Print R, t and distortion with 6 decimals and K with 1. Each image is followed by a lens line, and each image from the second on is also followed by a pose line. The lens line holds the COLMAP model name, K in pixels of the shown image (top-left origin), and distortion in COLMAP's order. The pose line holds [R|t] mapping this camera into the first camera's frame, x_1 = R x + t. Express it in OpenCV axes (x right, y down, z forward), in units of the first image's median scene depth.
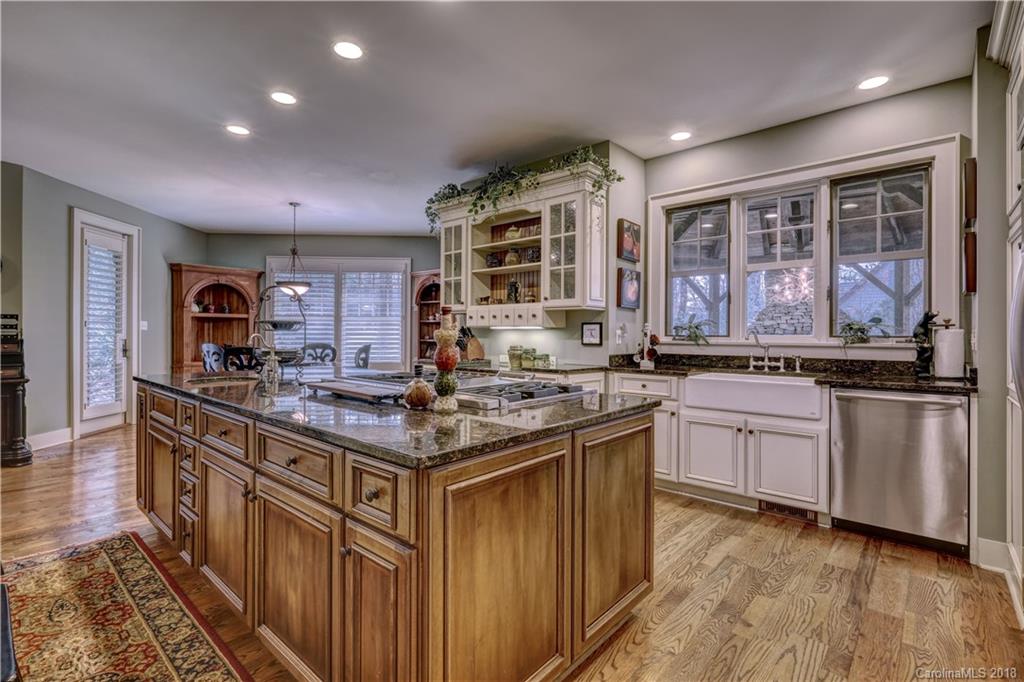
lens RADIAL K [[476.2, 0, 514.6], [0, 476.2, 337.6], [0, 0, 1]] dist [-0.005906, -0.001033]
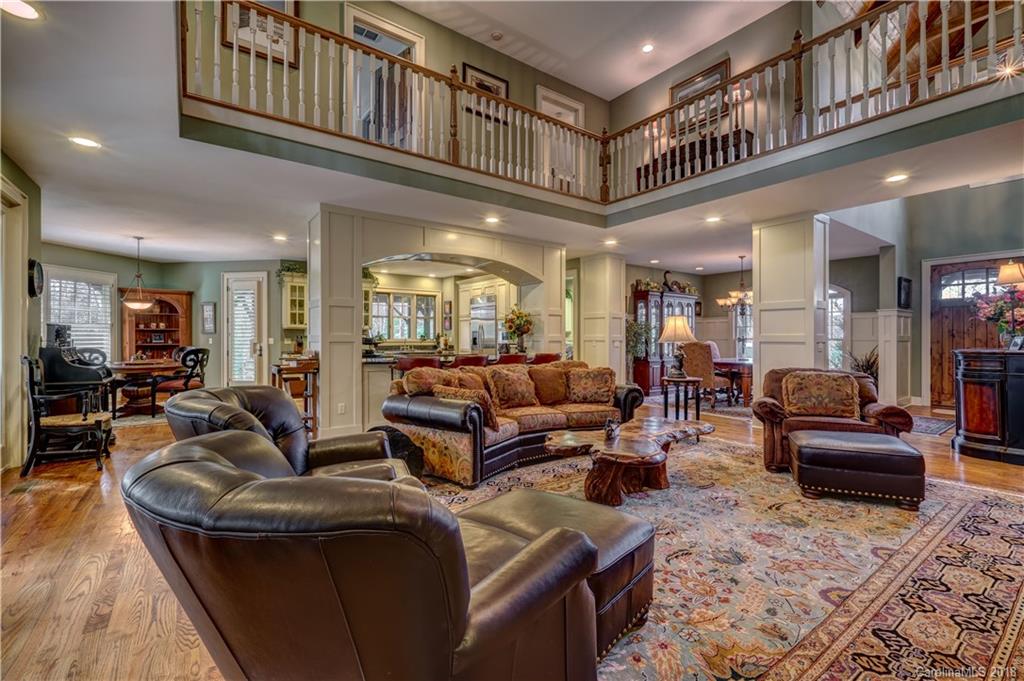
lens RADIAL K [[448.3, 0, 510.1], [0, 448.3, 337.1], [0, 0, 1]] dist [-0.002522, -0.000168]
pose [[0.221027, -0.004987, 0.975255, -1.222036], [0.008953, 0.999955, 0.003084, -0.008984], [-0.975227, 0.008049, 0.221062, -0.210195]]
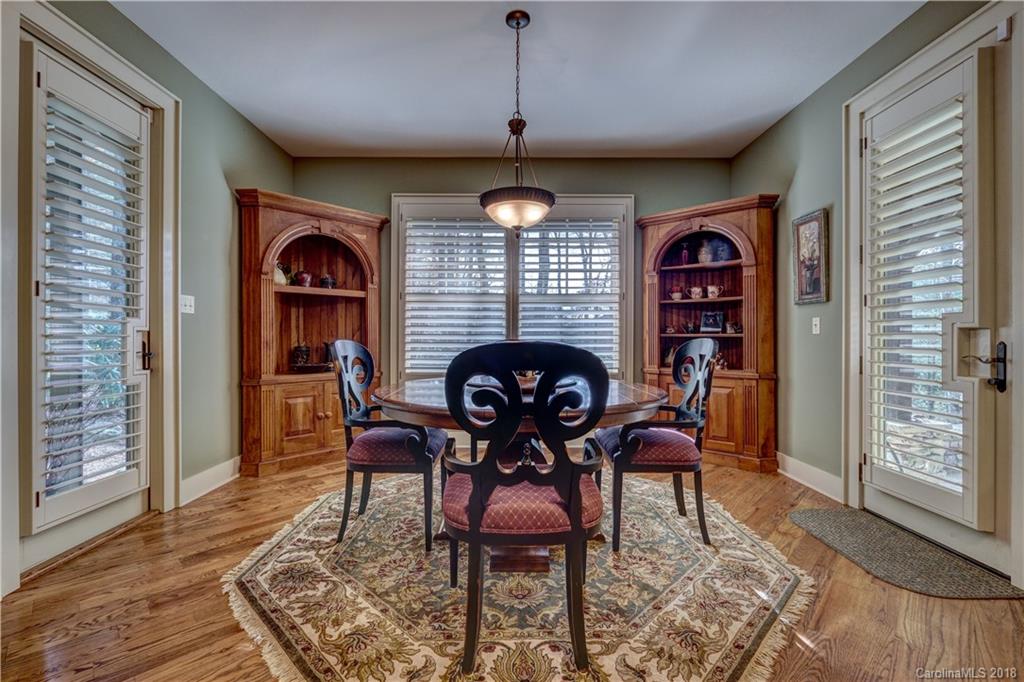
lens RADIAL K [[448.3, 0, 509.1], [0, 448.3, 338.5], [0, 0, 1]] dist [-0.002522, -0.000168]
pose [[0.998370, -0.005557, -0.056808, -0.384061], [0.005208, 0.999967, -0.006295, 0.013369], [0.056841, 0.005989, 0.998365, 0.504558]]
